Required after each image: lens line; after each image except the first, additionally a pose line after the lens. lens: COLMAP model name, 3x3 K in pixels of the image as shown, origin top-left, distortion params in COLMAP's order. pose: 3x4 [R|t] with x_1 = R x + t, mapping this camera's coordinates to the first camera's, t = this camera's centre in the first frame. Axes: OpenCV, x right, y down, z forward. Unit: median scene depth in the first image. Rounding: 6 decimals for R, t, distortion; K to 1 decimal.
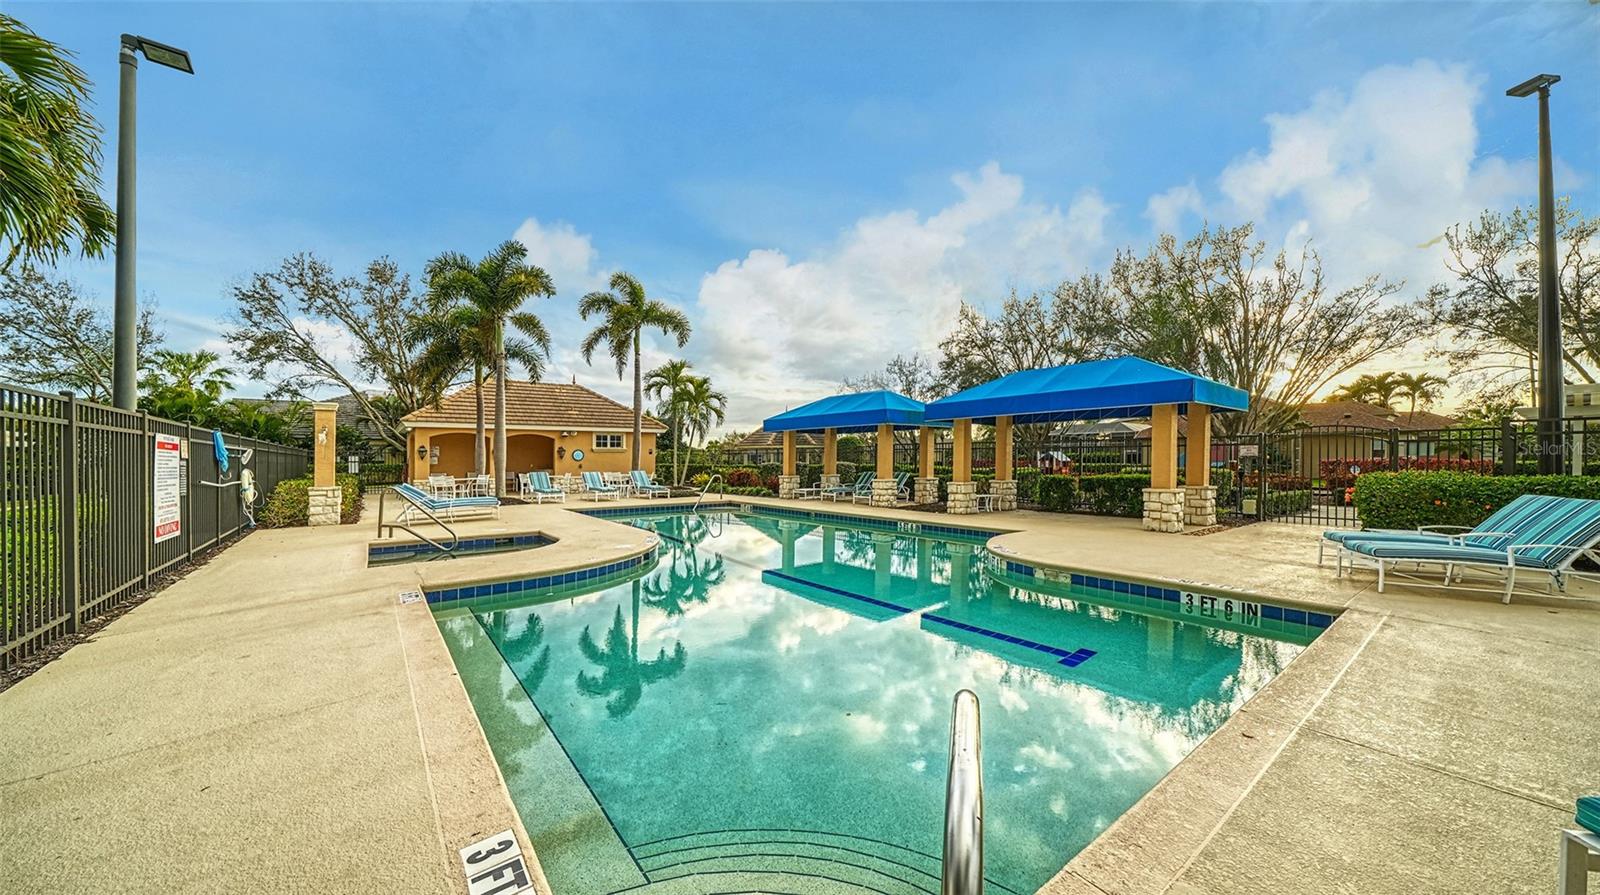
lens RADIAL K [[557.0, 0, 799.5], [0, 557.0, 451.1], [0, 0, 1]] dist [-0.002085, -0.000239]
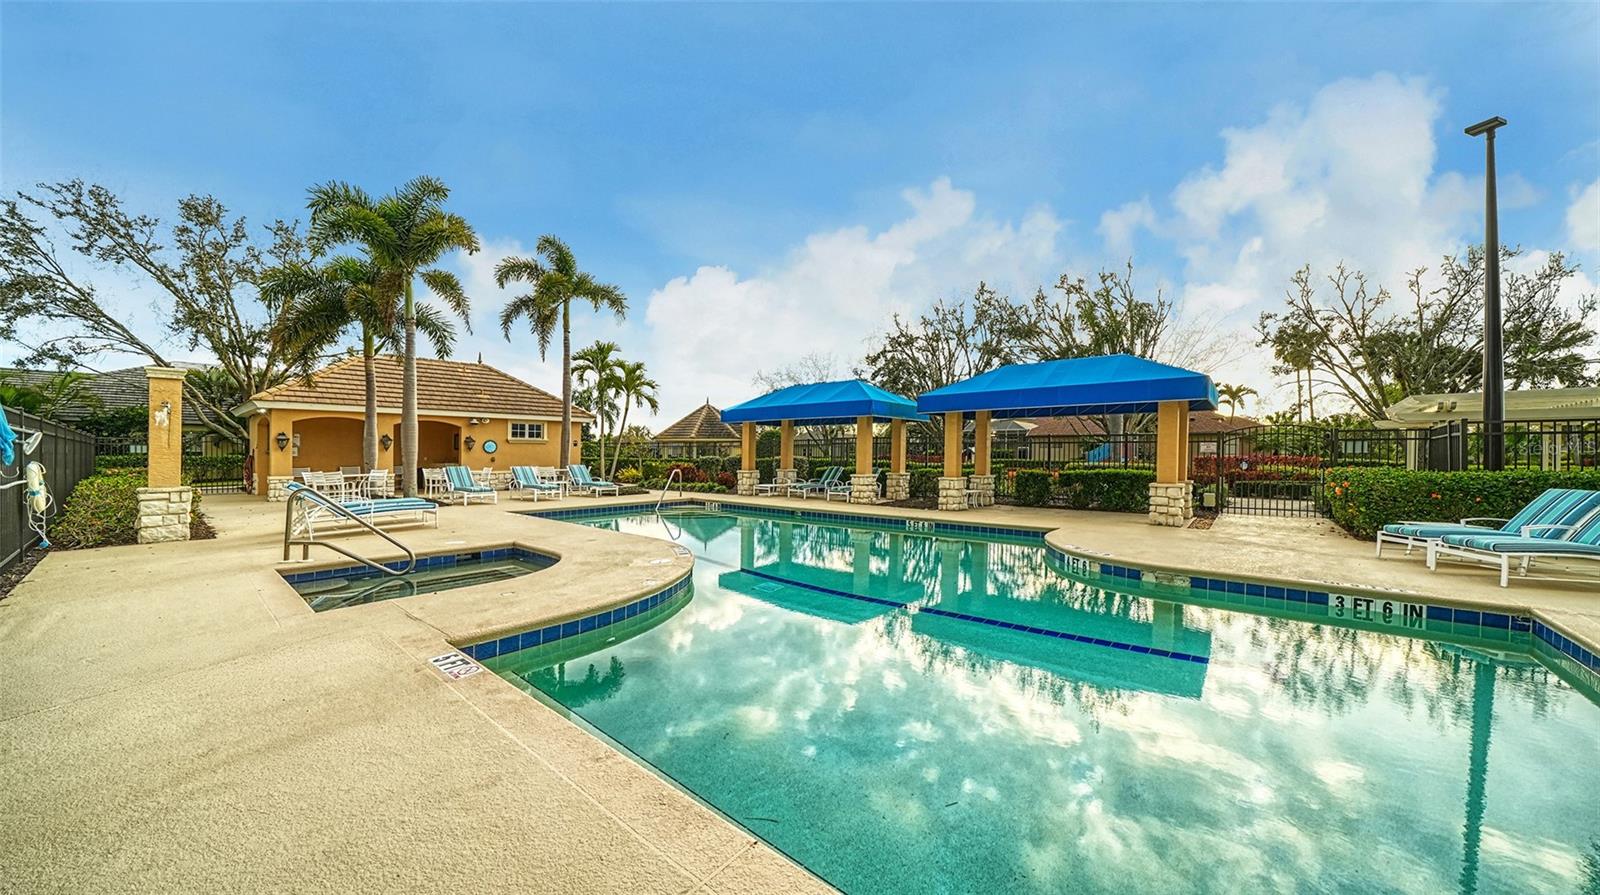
lens RADIAL K [[547.2, 0, 792.9], [0, 547.2, 452.4], [0, 0, 1]] dist [-0.000231, -0.000184]
pose [[0.977451, 0.006711, 0.211055, -0.127459], [-0.009245, 0.999897, 0.011023, 0.002902], [-0.210959, -0.012726, 0.977412, 0.088323]]
